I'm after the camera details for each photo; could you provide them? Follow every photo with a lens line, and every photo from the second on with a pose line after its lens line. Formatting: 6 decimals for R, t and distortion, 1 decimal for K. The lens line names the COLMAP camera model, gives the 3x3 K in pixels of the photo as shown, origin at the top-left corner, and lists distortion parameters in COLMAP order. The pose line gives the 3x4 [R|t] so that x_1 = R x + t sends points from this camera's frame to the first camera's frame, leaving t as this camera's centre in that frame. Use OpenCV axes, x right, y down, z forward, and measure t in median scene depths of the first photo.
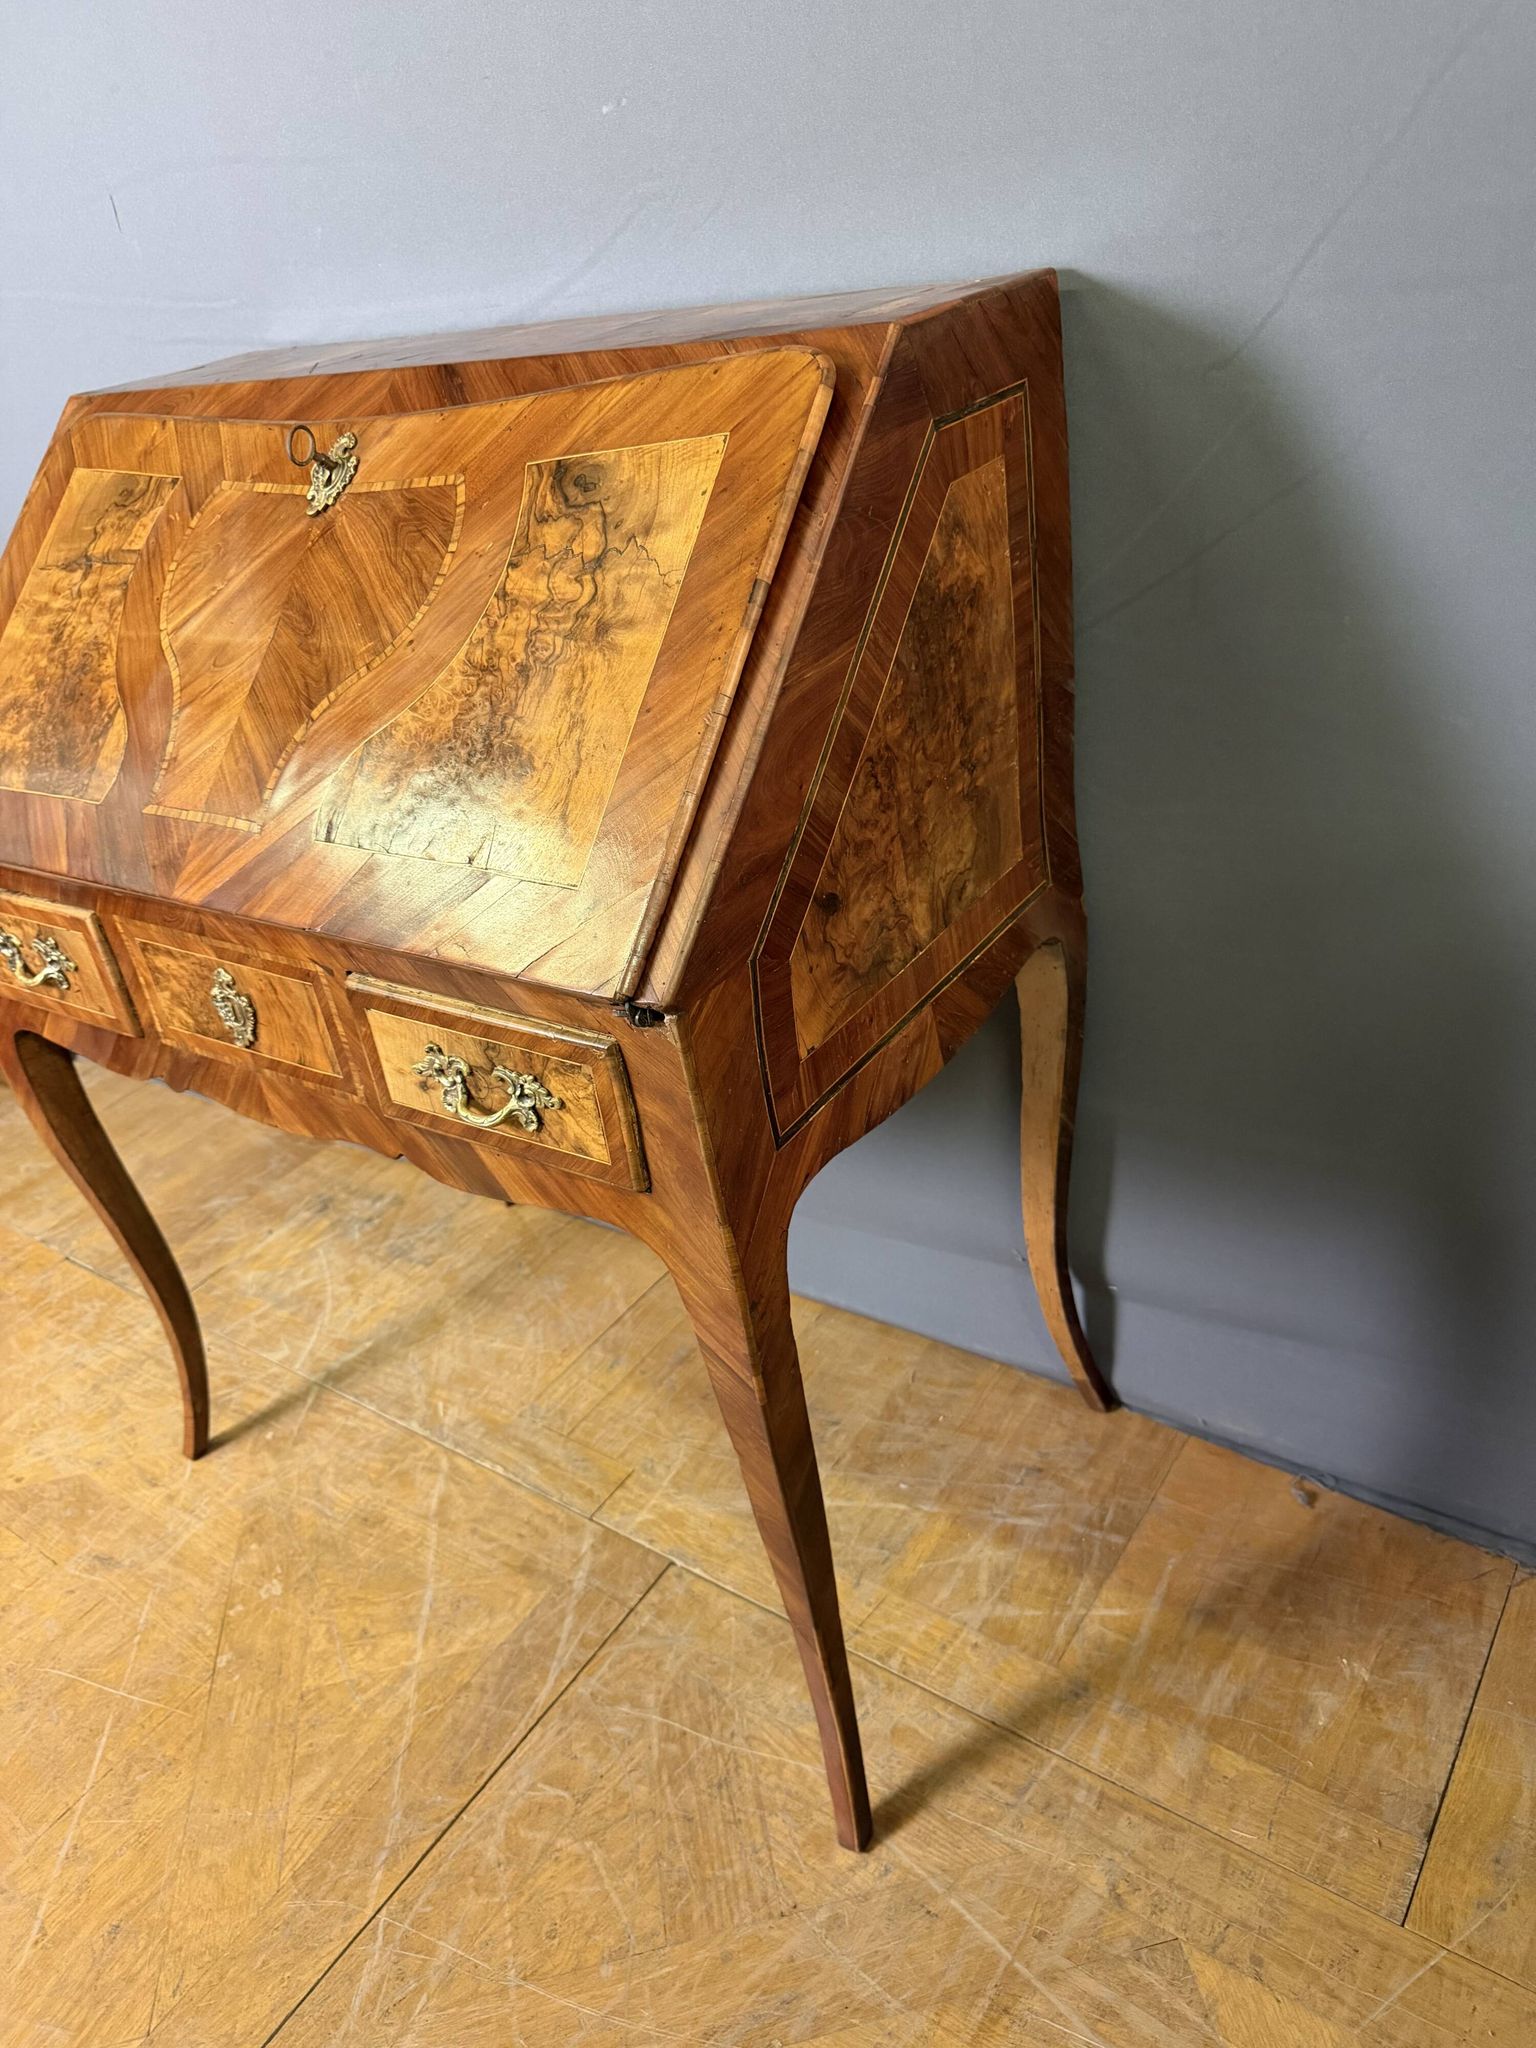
lens RADIAL K [[1468.9, 0, 770.0], [0, 1468.9, 1030.9], [0, 0, 1]] dist [0.016929, -0.022390]
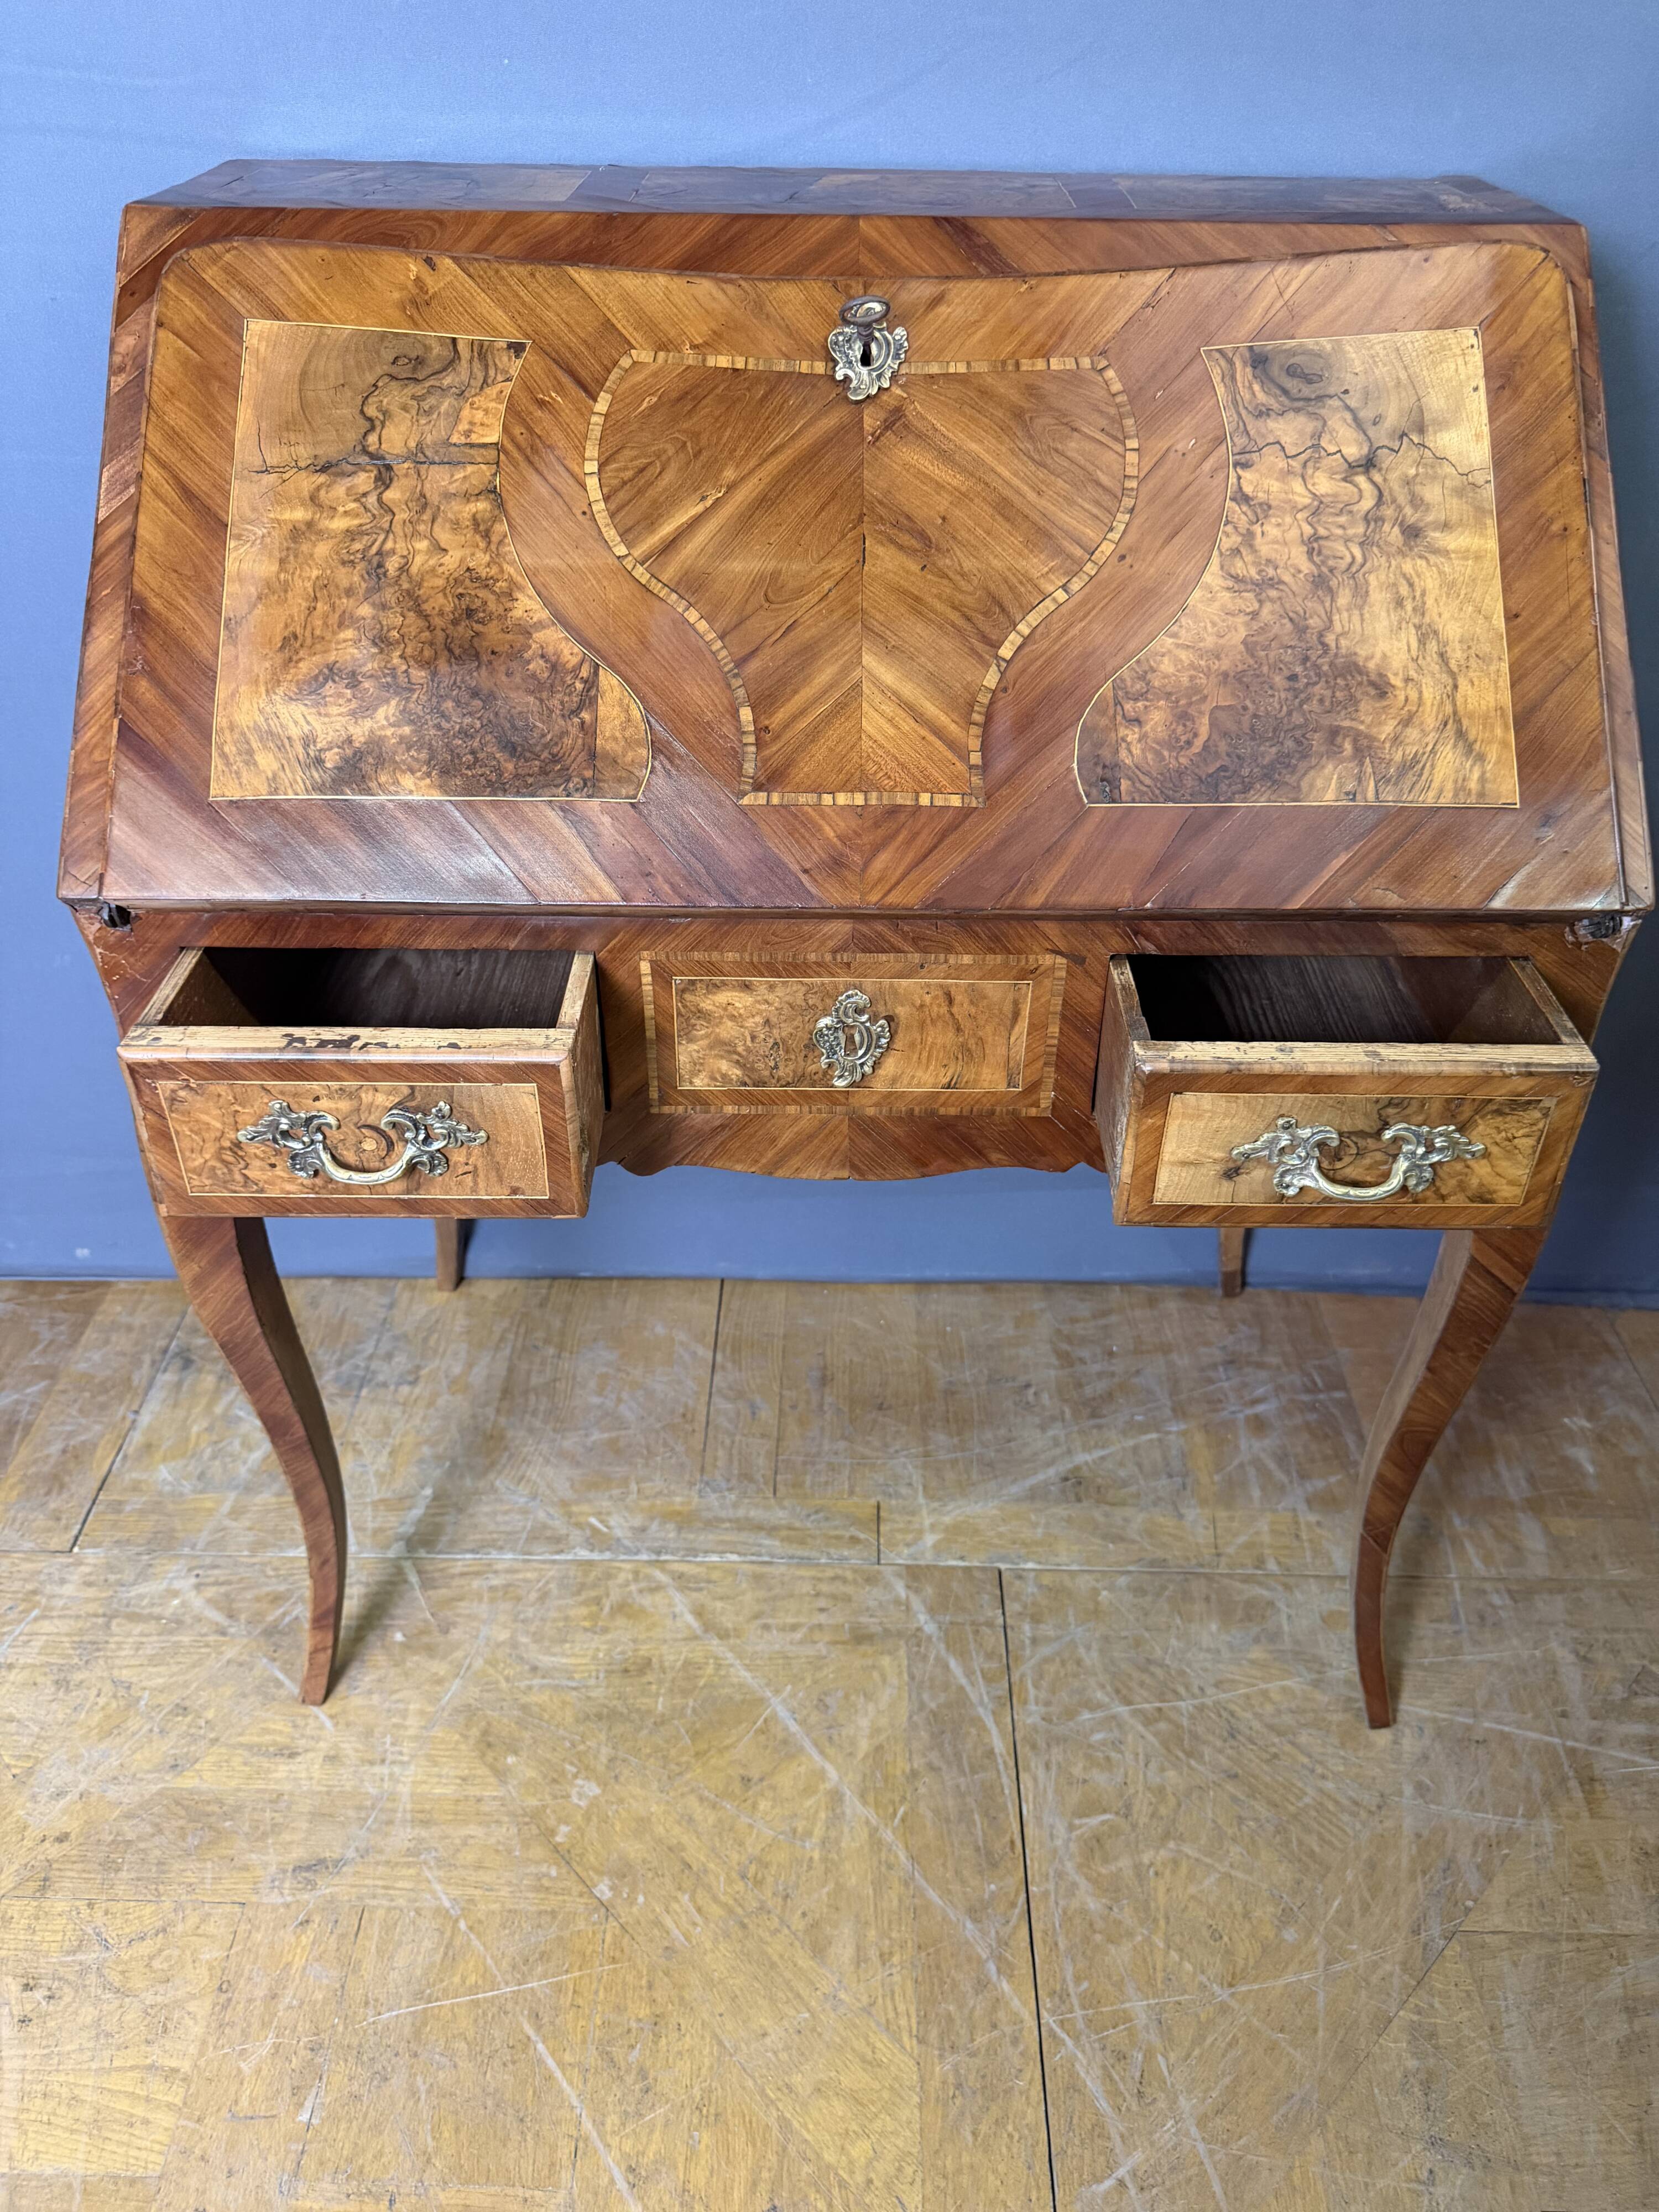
lens RADIAL K [[1586.5, 0, 819.4], [0, 1586.5, 1107.6], [0, 0, 1]] dist [0.016929, -0.022390]
pose [[0.819969, -0.207332, 0.533539, -0.778010], [0.173022, 0.978270, 0.114245, -0.073231], [-0.545632, -0.001363, 0.838024, 0.268626]]
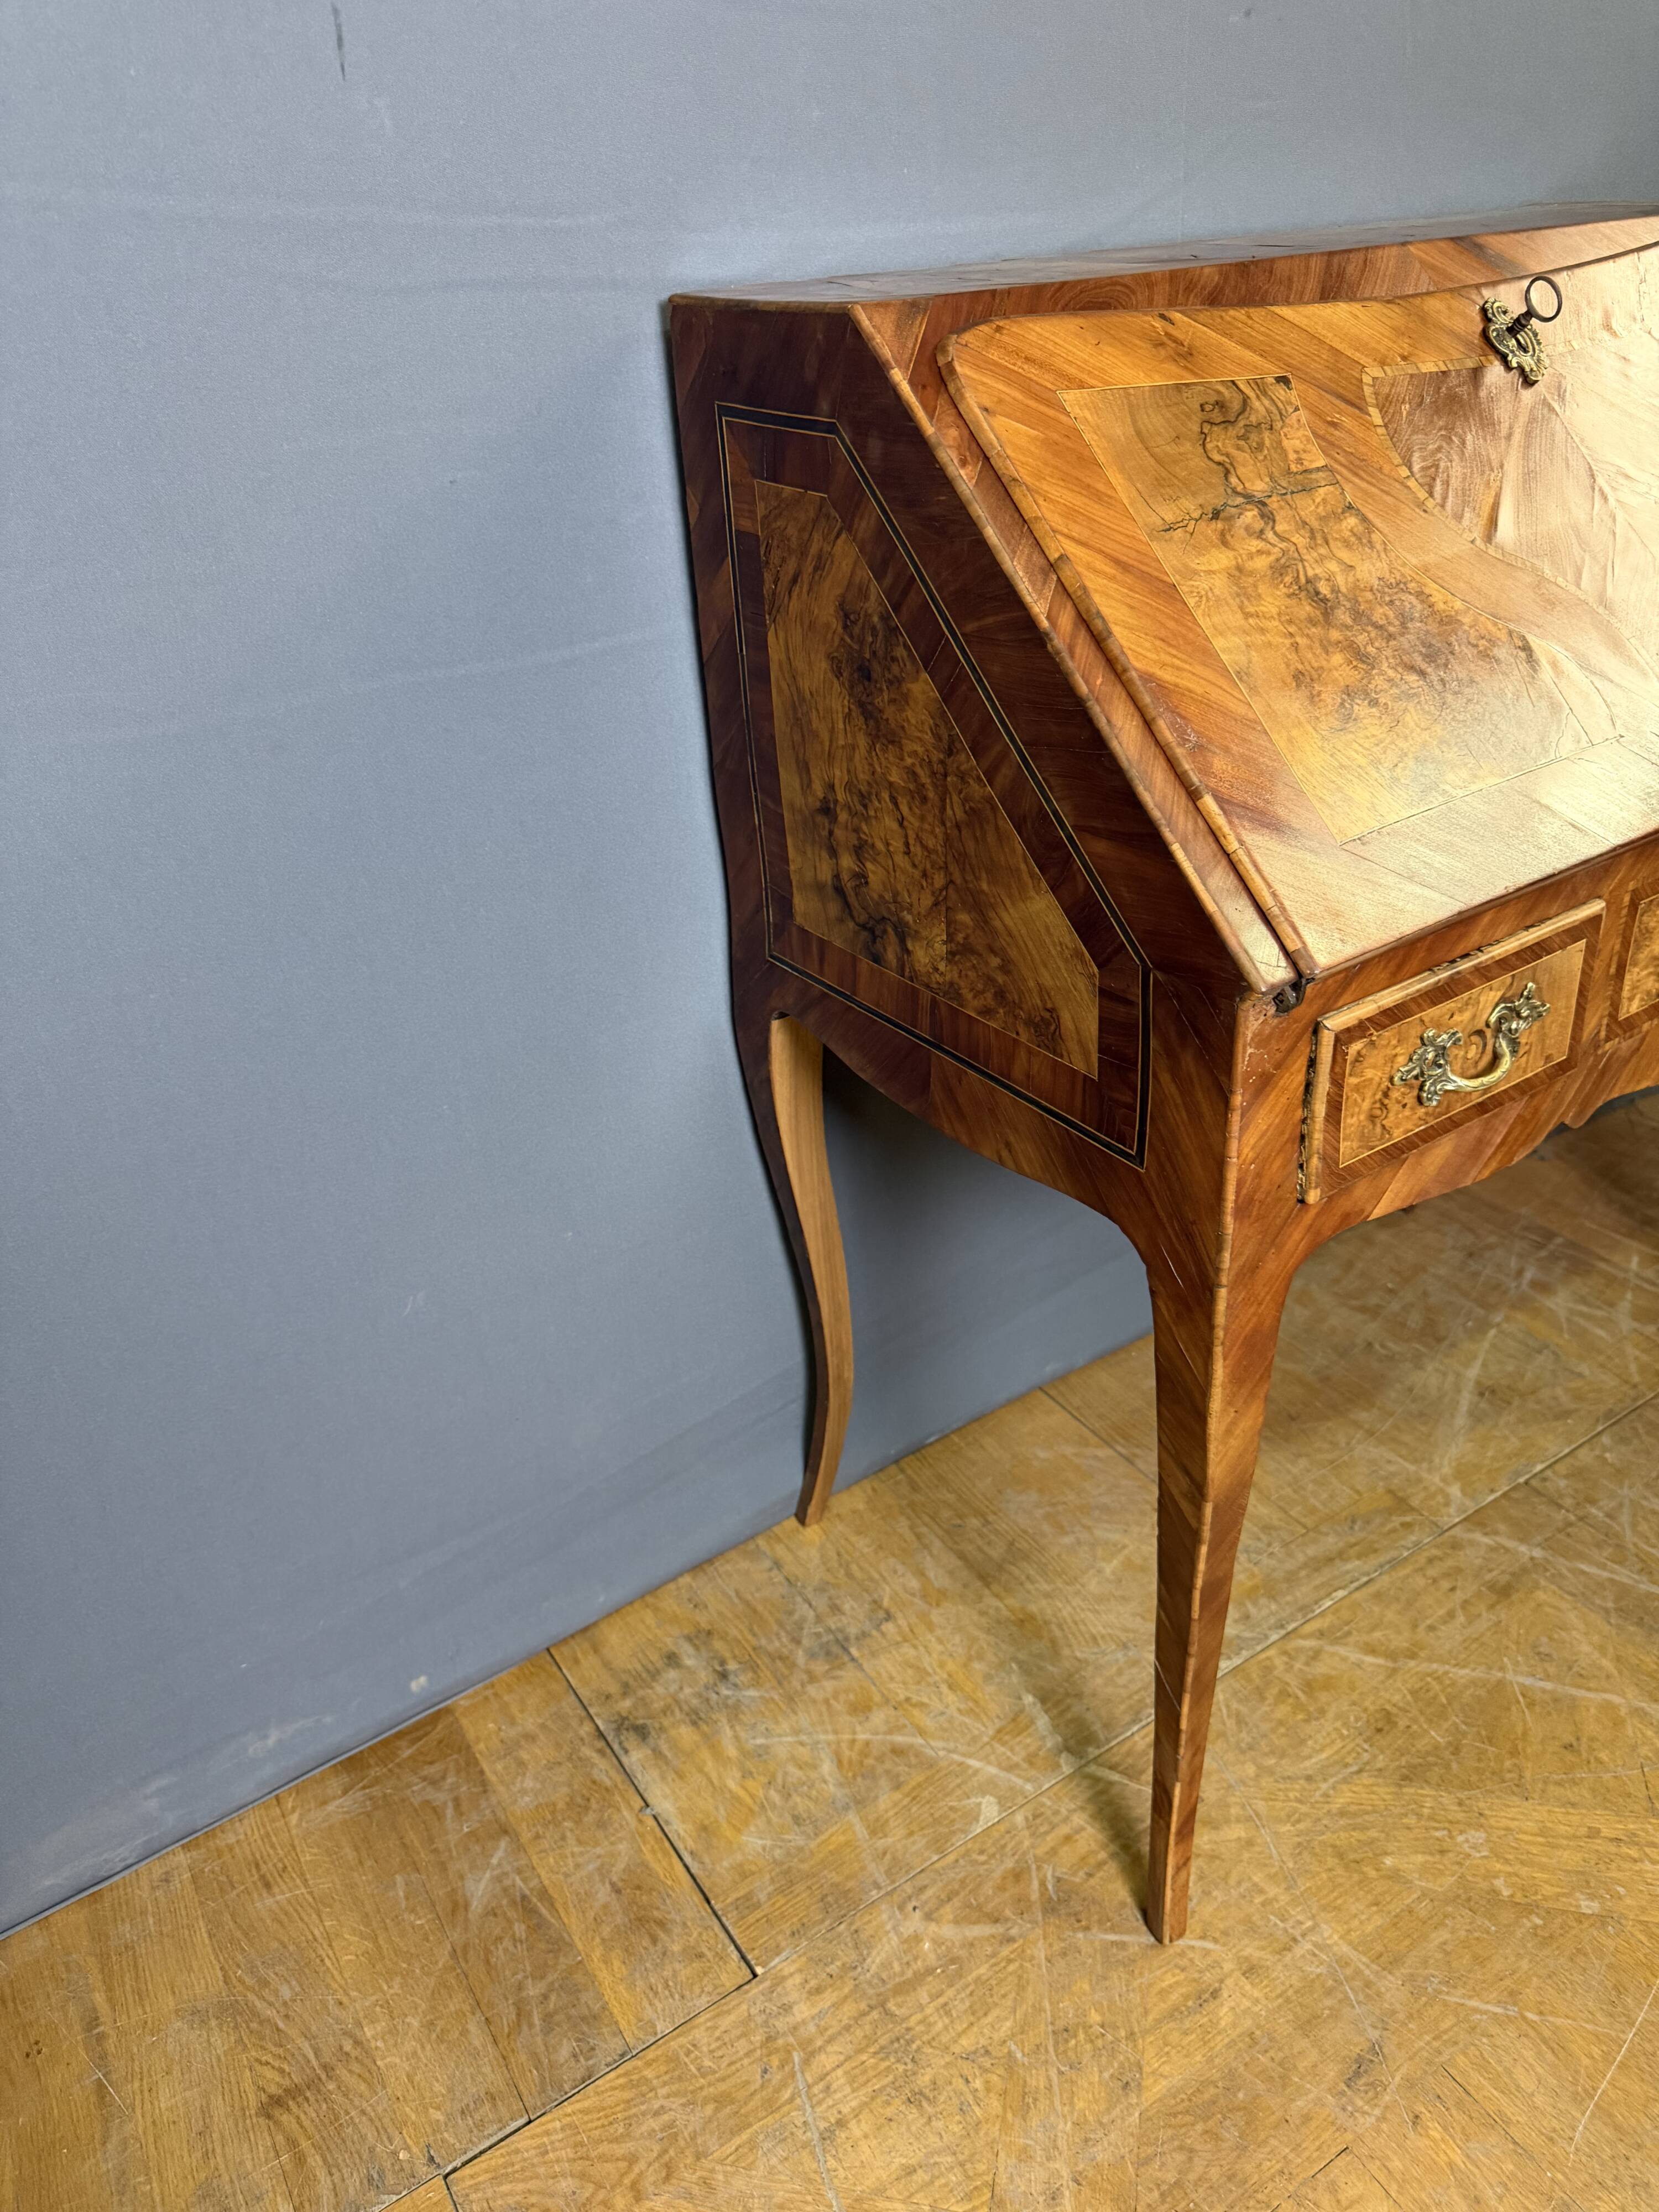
lens RADIAL K [[1586.5, 0, 830.5], [0, 1586.5, 1099.6], [0, 0, 1]] dist [0.016929, -0.022390]
pose [[0.387472, -0.353168, 0.851550, -1.295151], [0.473424, 0.868832, 0.144918, -0.284995], [-0.791034, 0.346992, 0.503846, 0.907564]]
